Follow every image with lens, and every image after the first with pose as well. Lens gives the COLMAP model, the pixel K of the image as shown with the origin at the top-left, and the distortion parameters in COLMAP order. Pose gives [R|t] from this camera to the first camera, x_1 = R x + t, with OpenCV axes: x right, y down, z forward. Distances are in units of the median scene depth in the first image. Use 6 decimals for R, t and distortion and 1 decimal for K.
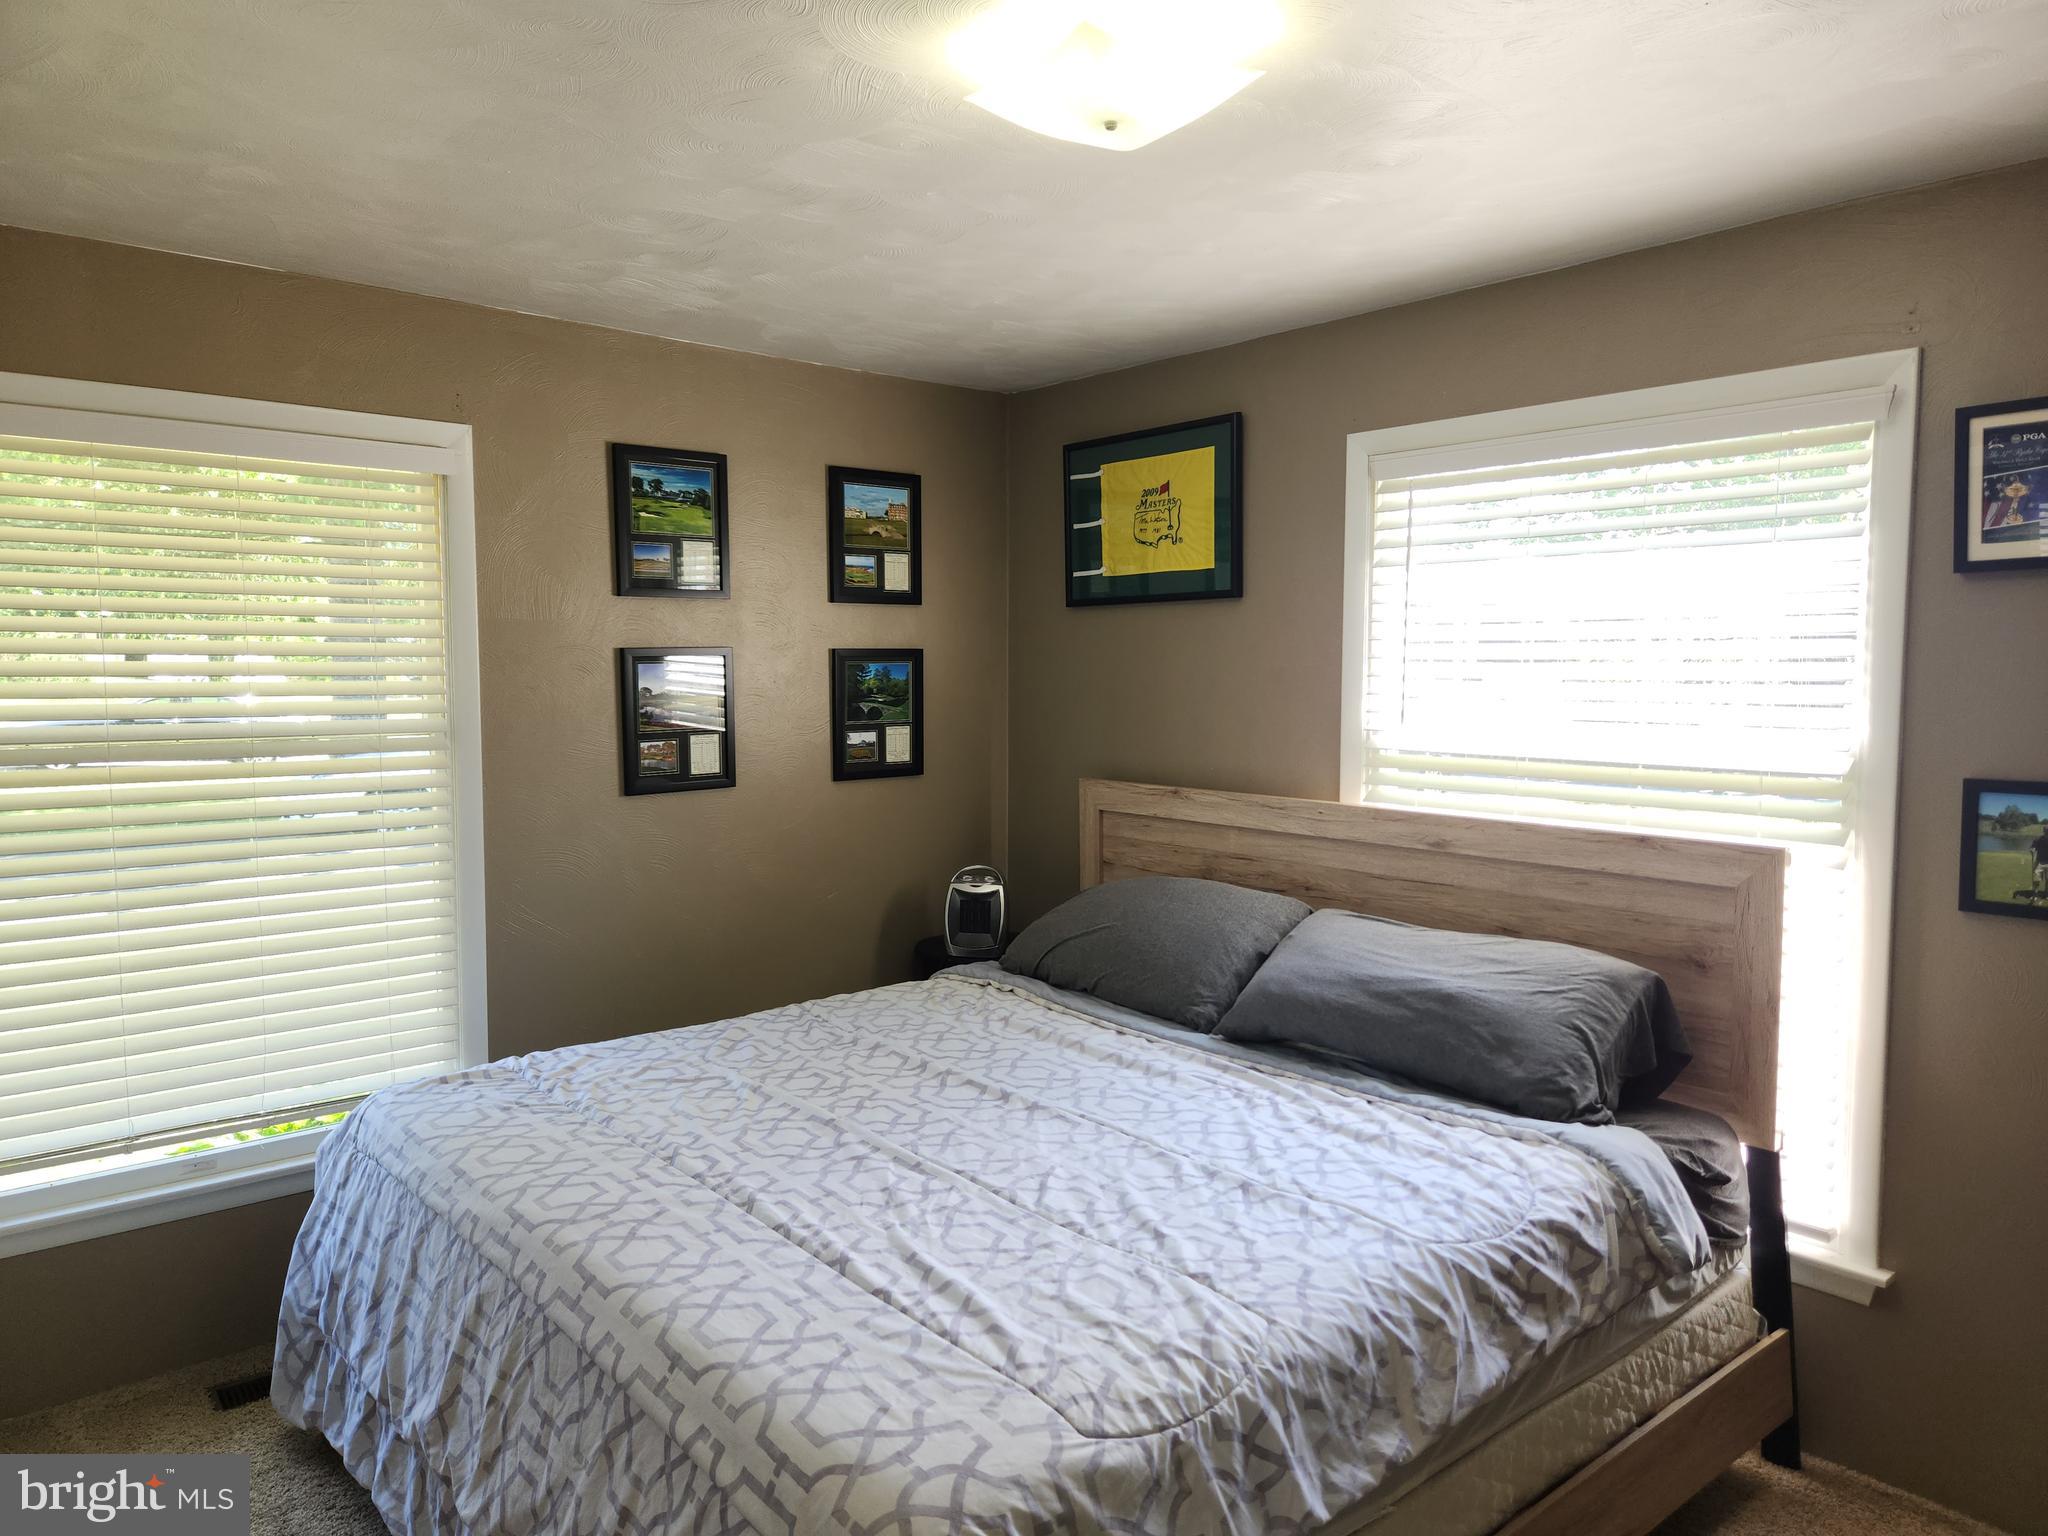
lens RADIAL K [[1369.4, 0, 1028.2], [0, 1369.4, 778.4], [0, 0, 1]] dist [0.080437, -0.066720]
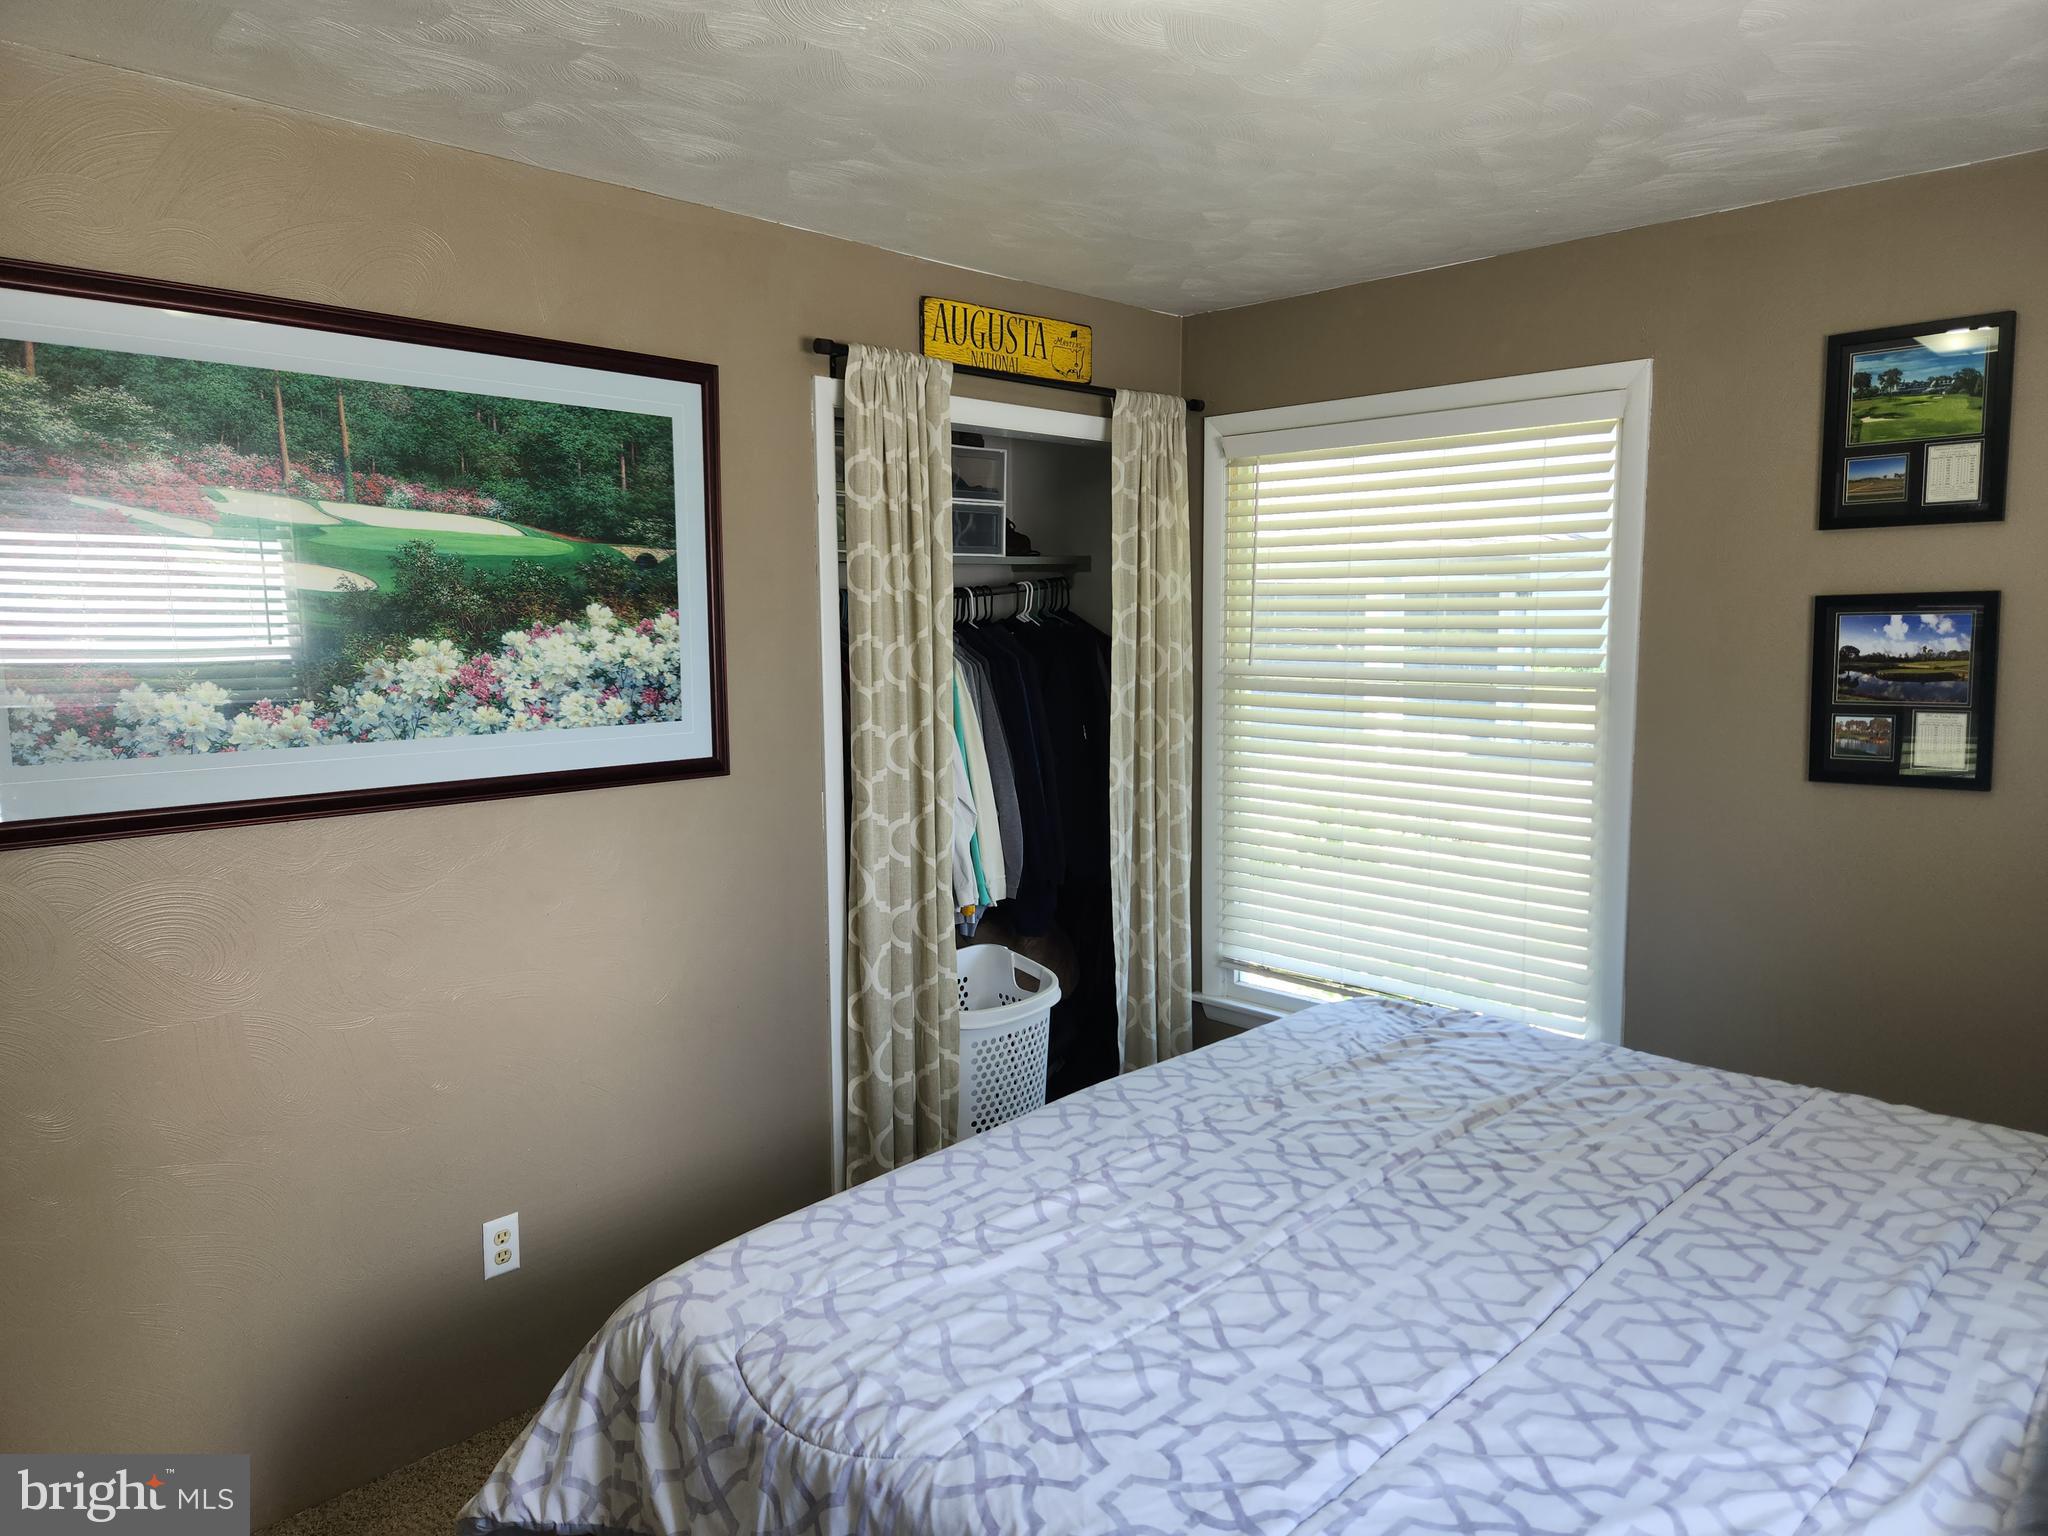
lens RADIAL K [[1369.4, 0, 1027.1], [0, 1369.4, 745.9], [0, 0, 1]] dist [0.080437, -0.066720]
pose [[0.093514, 0.100858, -0.990496, 0.563049], [-0.077065, 0.992604, 0.093797, -0.057865], [0.992631, 0.067562, 0.100595, 0.565582]]
